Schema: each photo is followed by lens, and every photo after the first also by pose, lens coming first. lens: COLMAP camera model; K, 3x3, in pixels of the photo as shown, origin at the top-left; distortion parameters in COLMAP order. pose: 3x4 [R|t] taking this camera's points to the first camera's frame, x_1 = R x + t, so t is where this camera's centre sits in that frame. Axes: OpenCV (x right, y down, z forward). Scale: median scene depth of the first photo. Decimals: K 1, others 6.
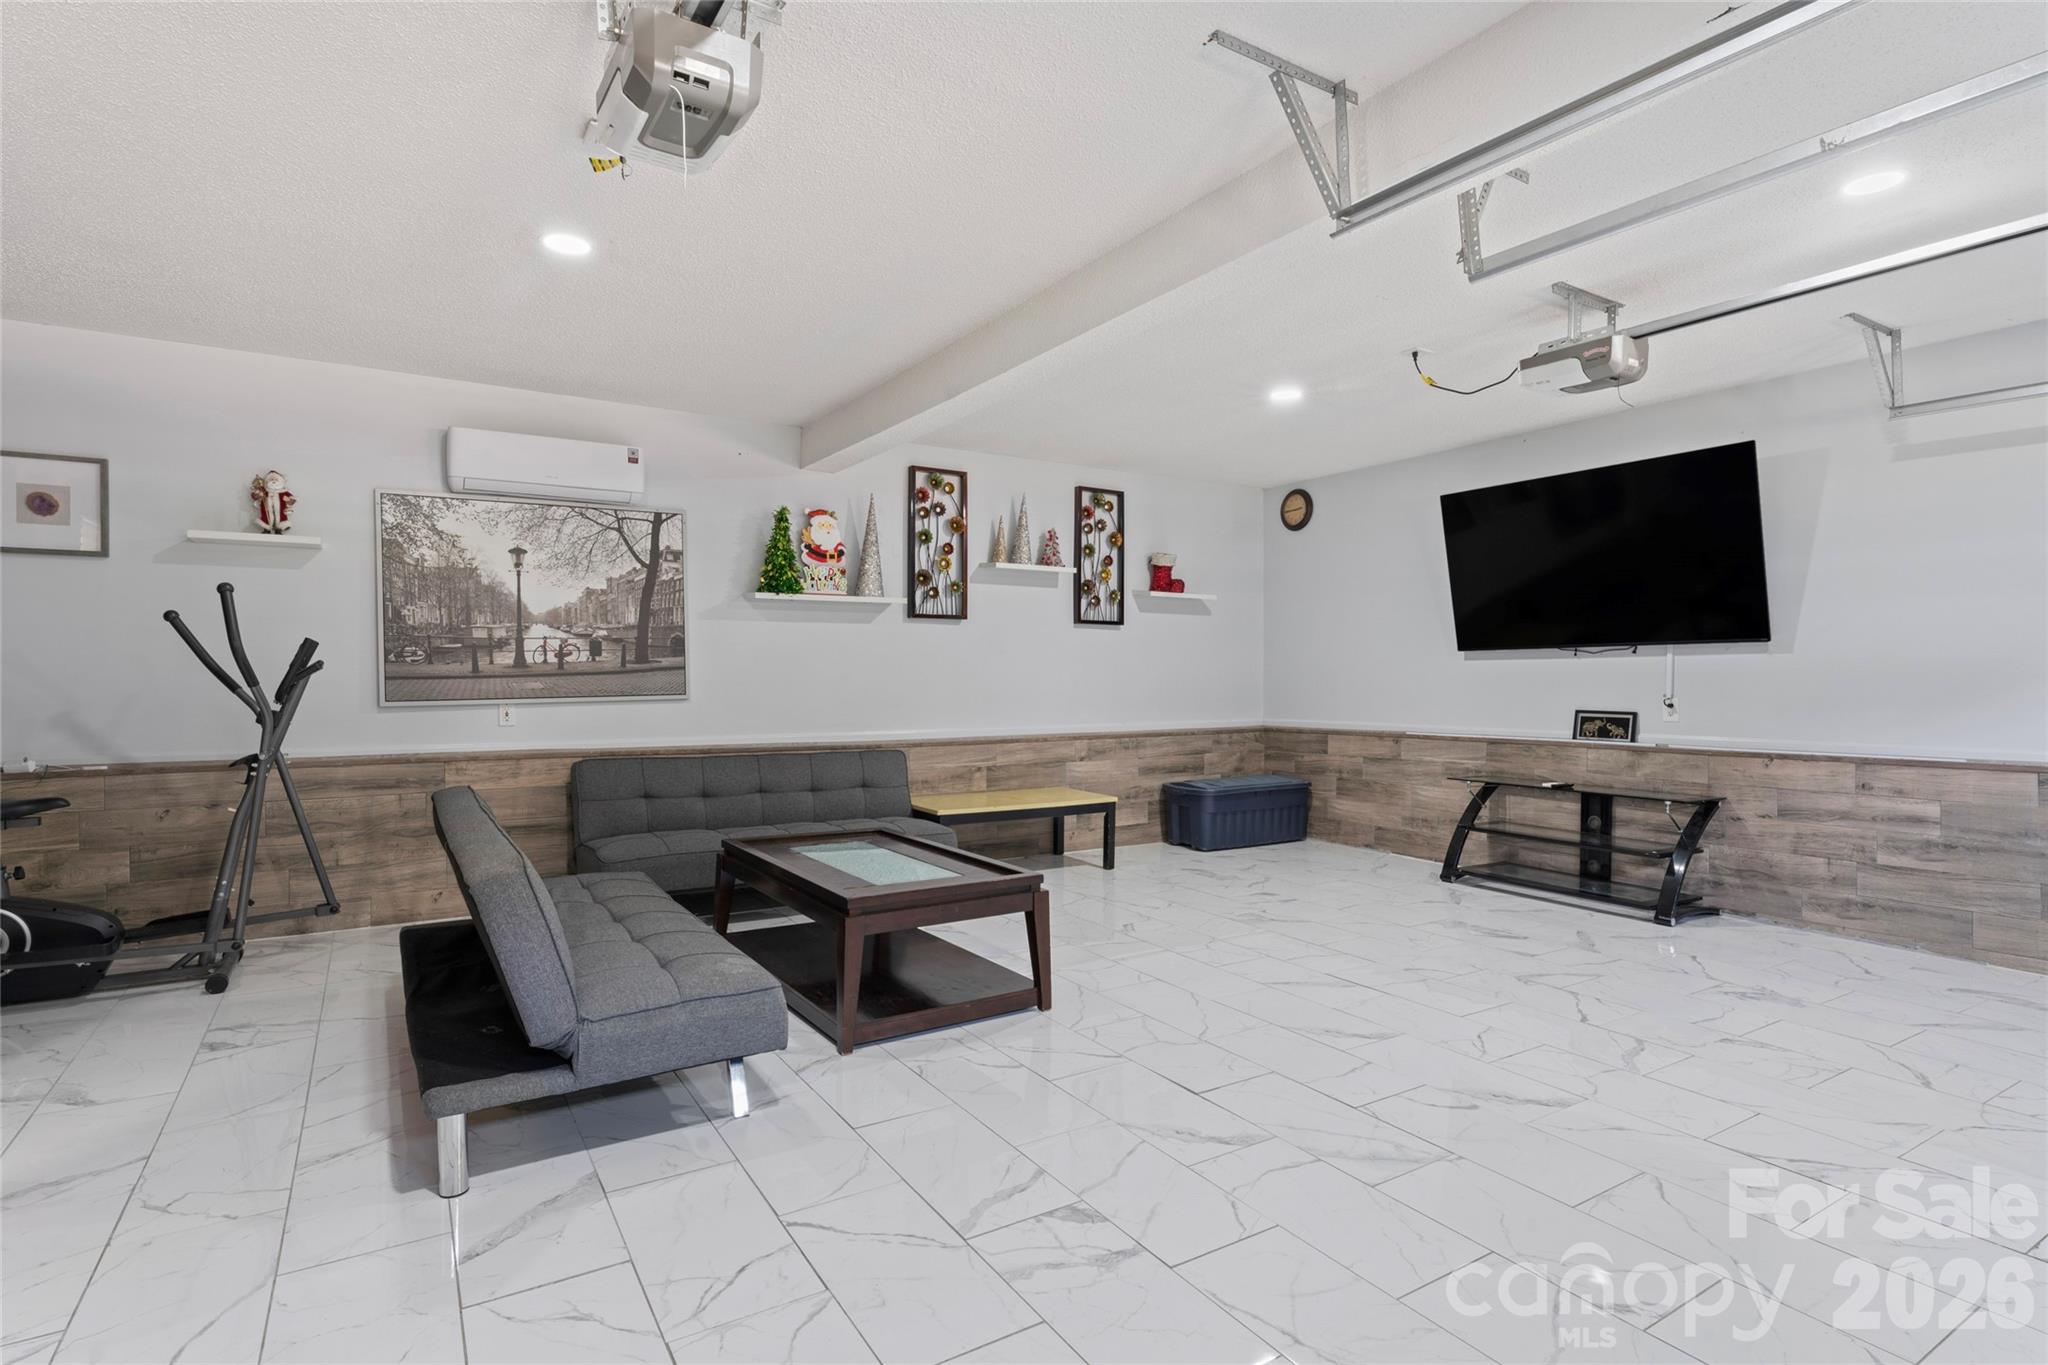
lens RADIAL K [[1035.4, 0, 1024.0], [0, 1035.4, 682.5], [0, 0, 1]] dist [-0.017776, 0.000250]
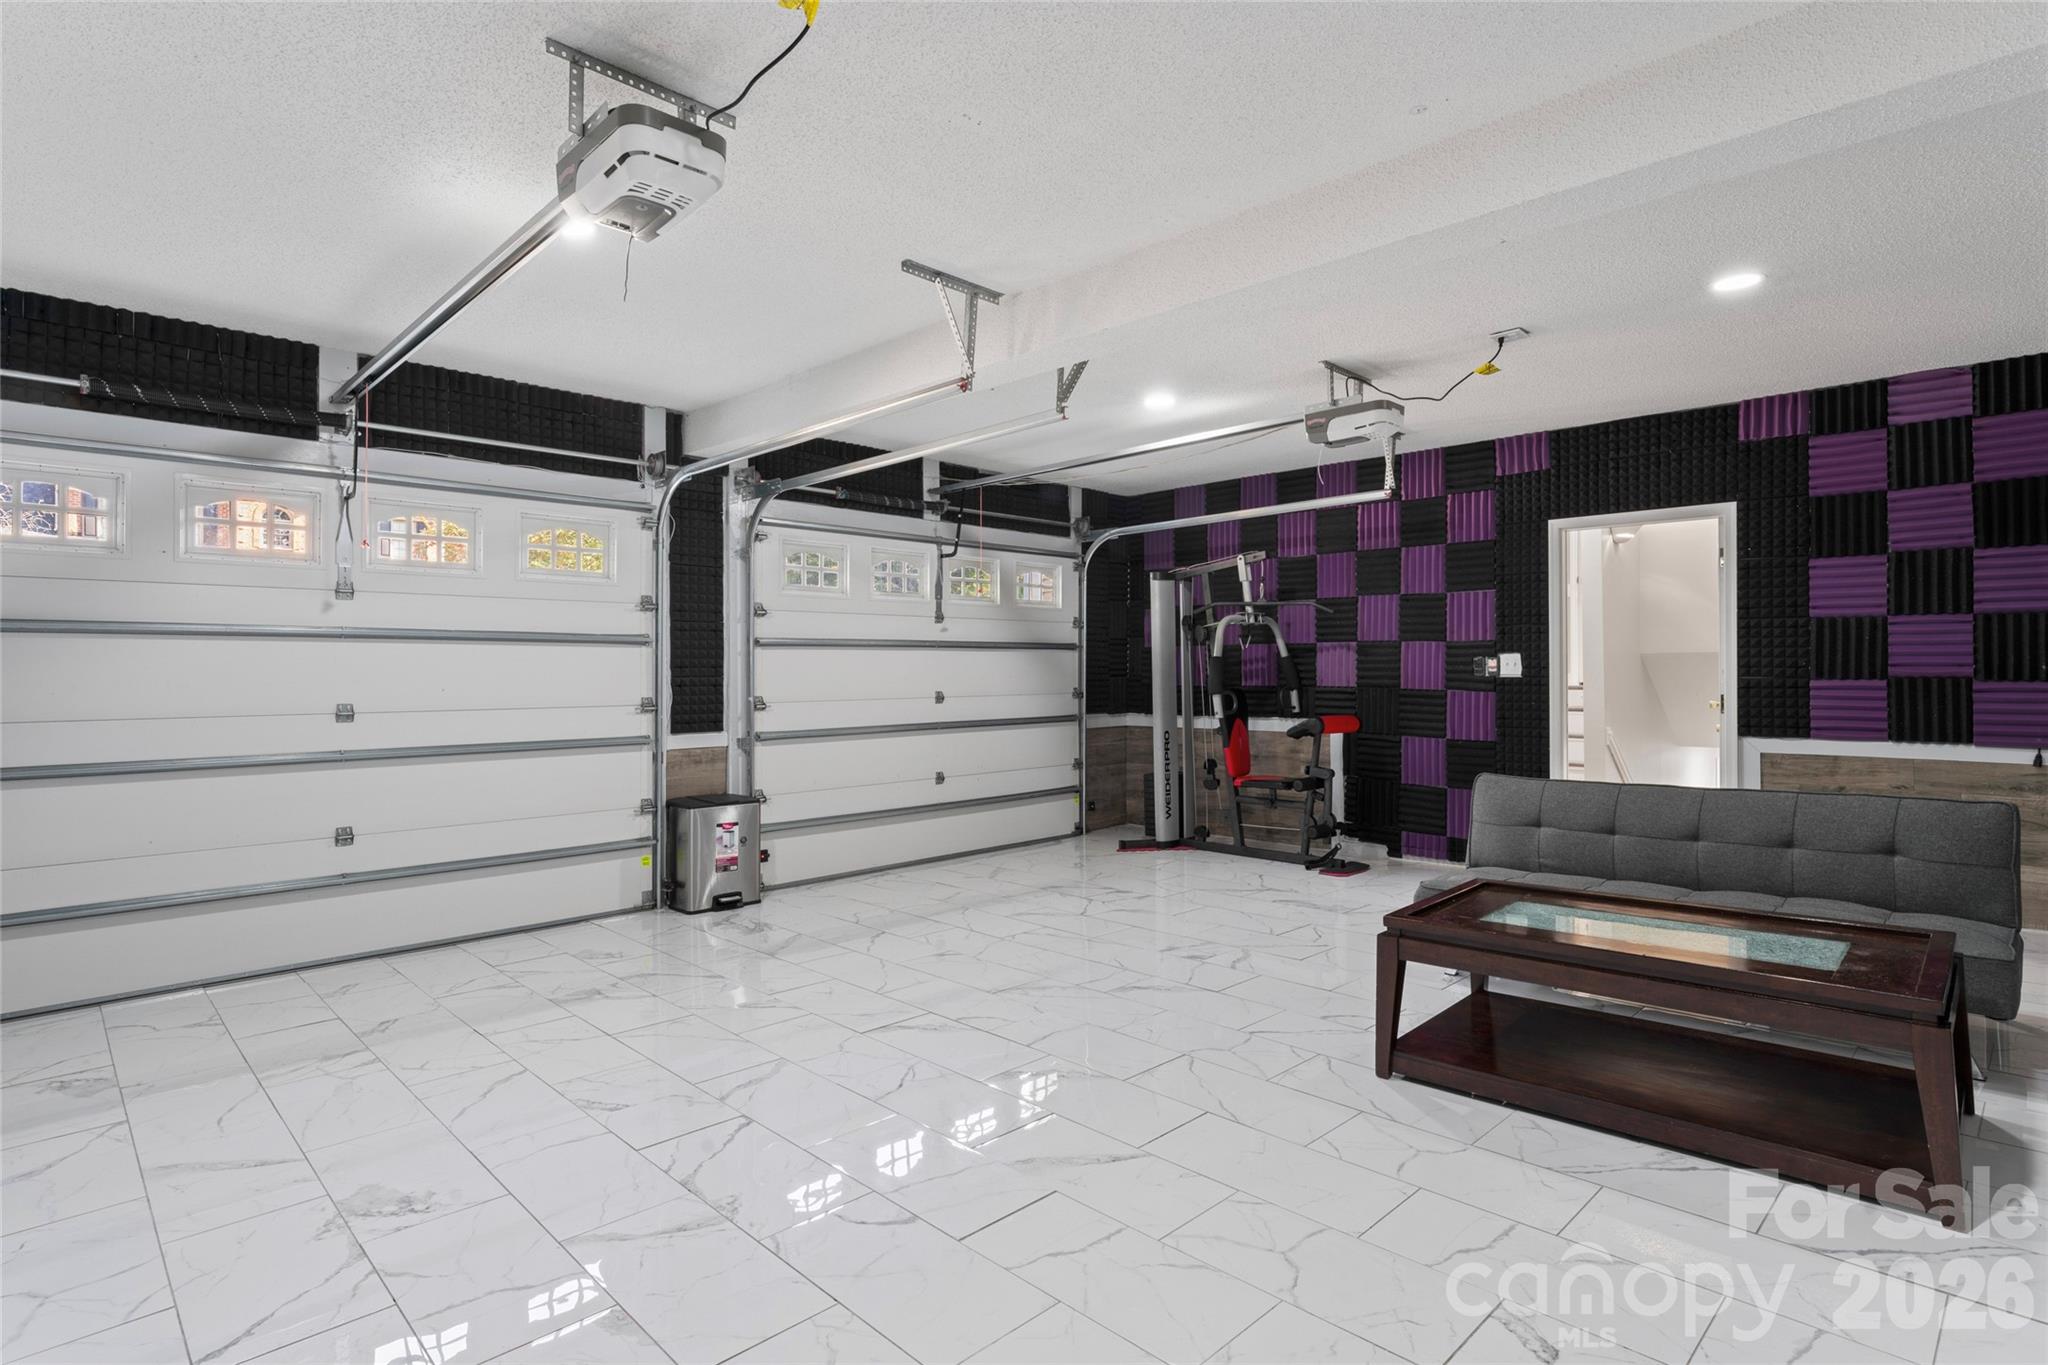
lens RADIAL K [[1035.4, 0, 1024.0], [0, 1035.4, 682.5], [0, 0, 1]] dist [-0.017776, 0.000250]
pose [[-0.977527, 0.009108, -0.210614, 0.527354], [0.006607, 0.999899, 0.012576, -0.020730], [0.210708, 0.010902, -0.977488, 1.916759]]
